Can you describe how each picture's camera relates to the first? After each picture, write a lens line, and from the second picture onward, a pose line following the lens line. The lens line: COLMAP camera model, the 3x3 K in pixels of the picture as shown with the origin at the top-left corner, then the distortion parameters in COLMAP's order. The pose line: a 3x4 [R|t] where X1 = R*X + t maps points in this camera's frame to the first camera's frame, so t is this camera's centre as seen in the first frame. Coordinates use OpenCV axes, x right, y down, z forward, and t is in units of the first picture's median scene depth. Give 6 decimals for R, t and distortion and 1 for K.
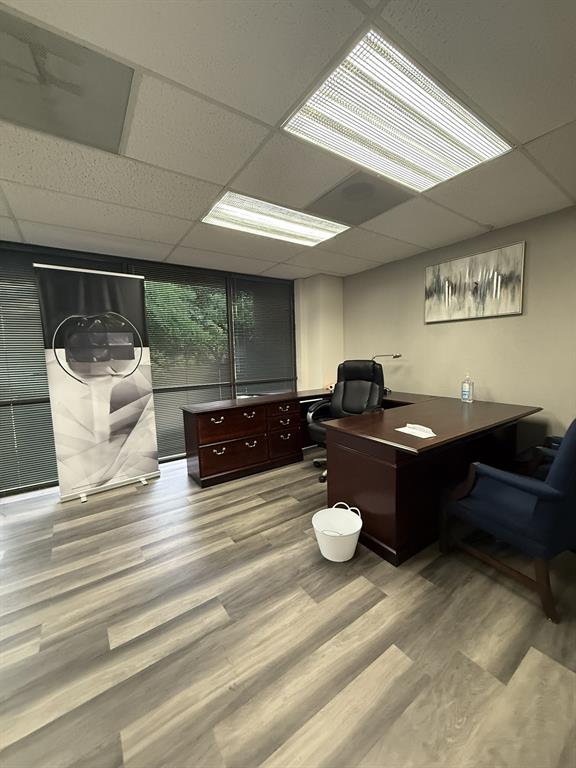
lens RADIAL K [[305.0, 0, 290.1], [0, 305.0, 387.0], [0, 0, 1]] dist [-0.002859, 0.000833]
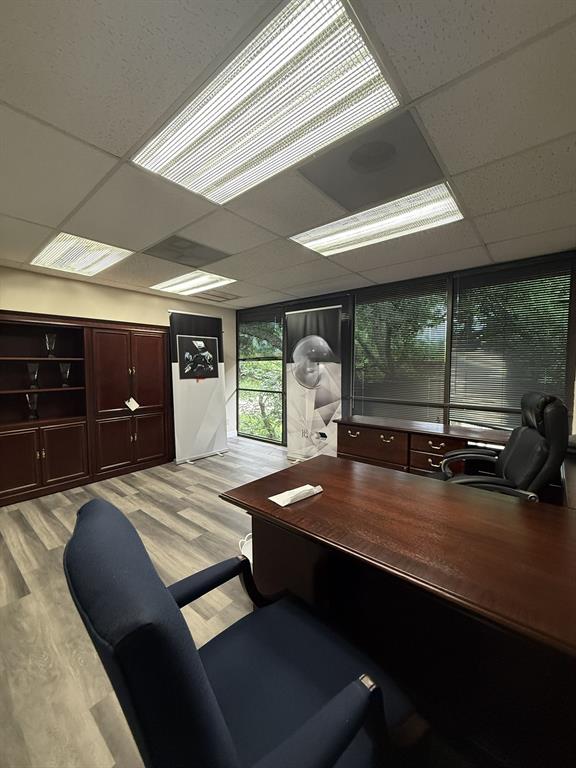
lens RADIAL K [[305.0, 0, 288.4], [0, 305.0, 387.0], [0, 0, 1]] dist [-0.002859, 0.000833]
pose [[0.260995, 0.093644, -0.960787, 0.850701], [-0.109031, 0.991775, 0.067046, -0.117023], [0.959163, 0.087257, 0.269059, 0.611691]]
